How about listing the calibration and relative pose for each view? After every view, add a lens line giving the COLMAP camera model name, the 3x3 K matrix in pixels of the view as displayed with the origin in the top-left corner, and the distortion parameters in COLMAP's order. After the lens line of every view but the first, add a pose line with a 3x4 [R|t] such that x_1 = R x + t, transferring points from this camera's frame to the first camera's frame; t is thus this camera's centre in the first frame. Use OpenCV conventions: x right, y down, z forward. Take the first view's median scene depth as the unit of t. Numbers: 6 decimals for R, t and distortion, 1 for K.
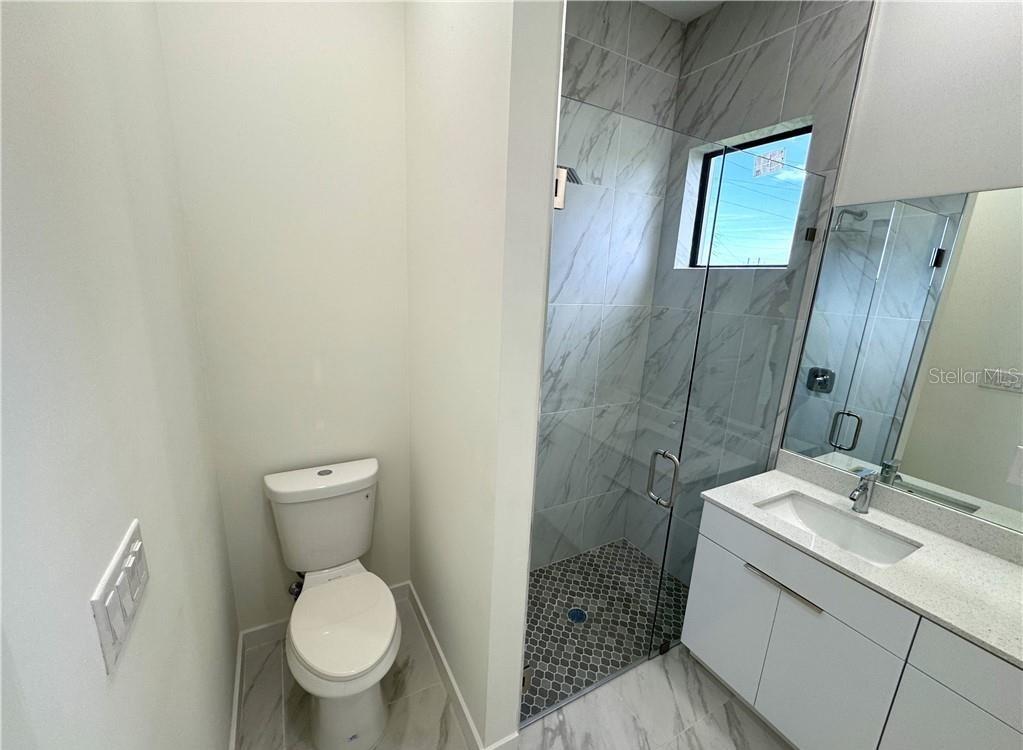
lens RADIAL K [[406.8, 0, 534.7], [0, 406.8, 374.7], [0, 0, 1]] dist [0.002467, 0.000247]
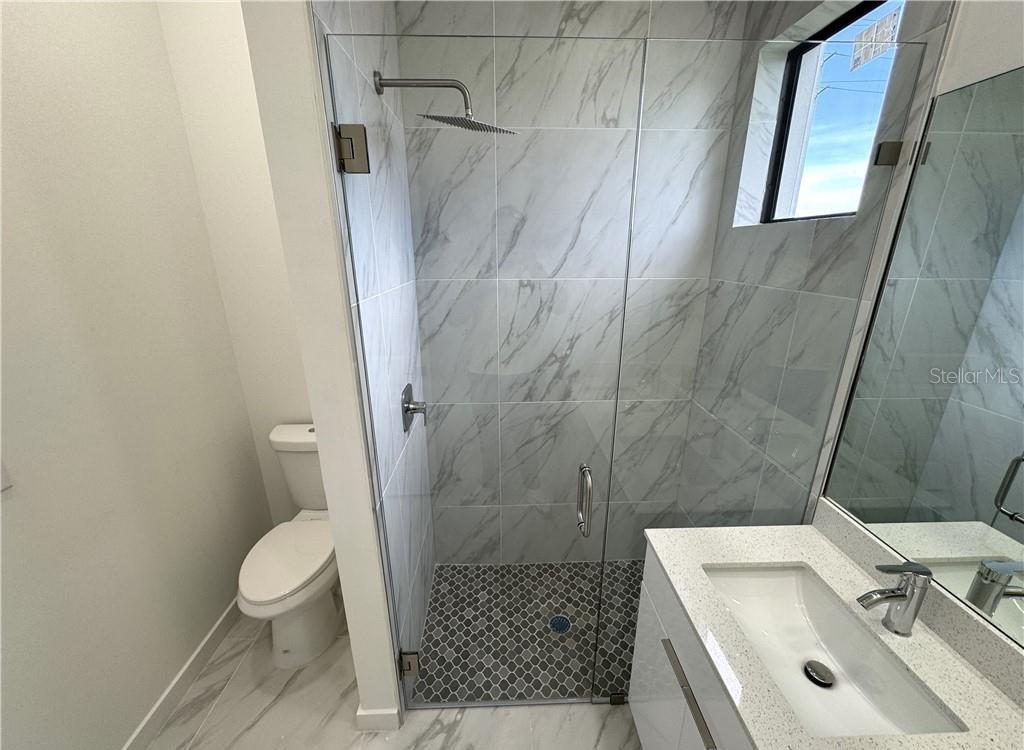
lens RADIAL K [[407.2, 0, 512.4], [0, 407.2, 377.1], [0, 0, 1]] dist [0.002467, 0.000247]
pose [[0.890972, 0.090778, -0.444892, 0.361418], [-0.059103, 0.994661, 0.084593, -0.031797], [0.450196, -0.049076, 0.891580, 0.160807]]
